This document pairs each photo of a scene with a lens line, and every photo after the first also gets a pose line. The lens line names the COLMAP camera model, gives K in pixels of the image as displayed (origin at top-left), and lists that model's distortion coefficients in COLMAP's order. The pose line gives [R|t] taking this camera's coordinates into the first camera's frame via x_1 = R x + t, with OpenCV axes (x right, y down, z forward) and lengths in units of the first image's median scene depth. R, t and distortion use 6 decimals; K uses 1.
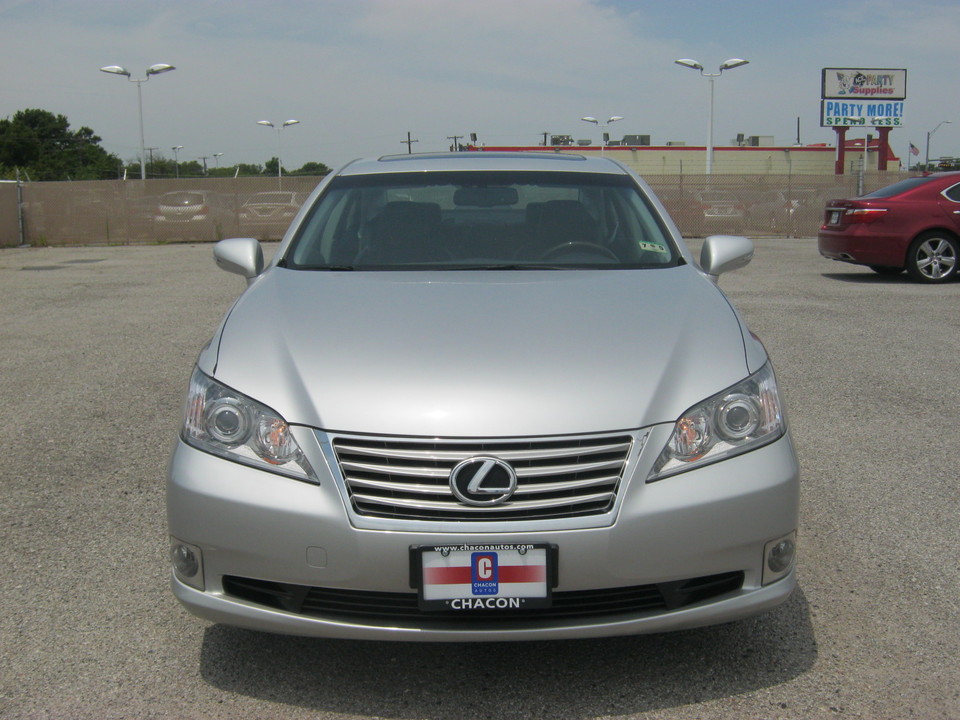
lens RADIAL K [[1087.2, 0, 480.4], [0, 1087.2, 363.1], [0, 0, 1]] dist [-0.084768, 0.000000]
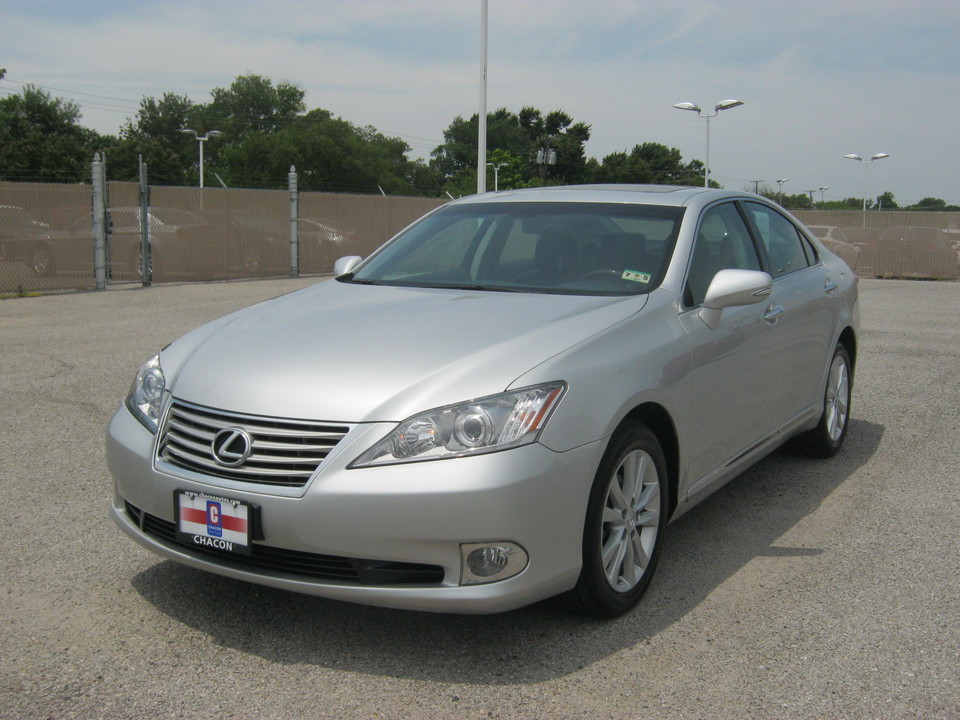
lens RADIAL K [[1087.2, 0, 480.4], [0, 1087.2, 362.2], [0, 0, 1]] dist [-0.084768, 0.000000]
pose [[0.842473, 0.084107, -0.532133, 0.886004], [-0.100312, 0.994955, -0.001555, -0.015146], [0.529317, 0.054690, 0.846659, 0.089166]]
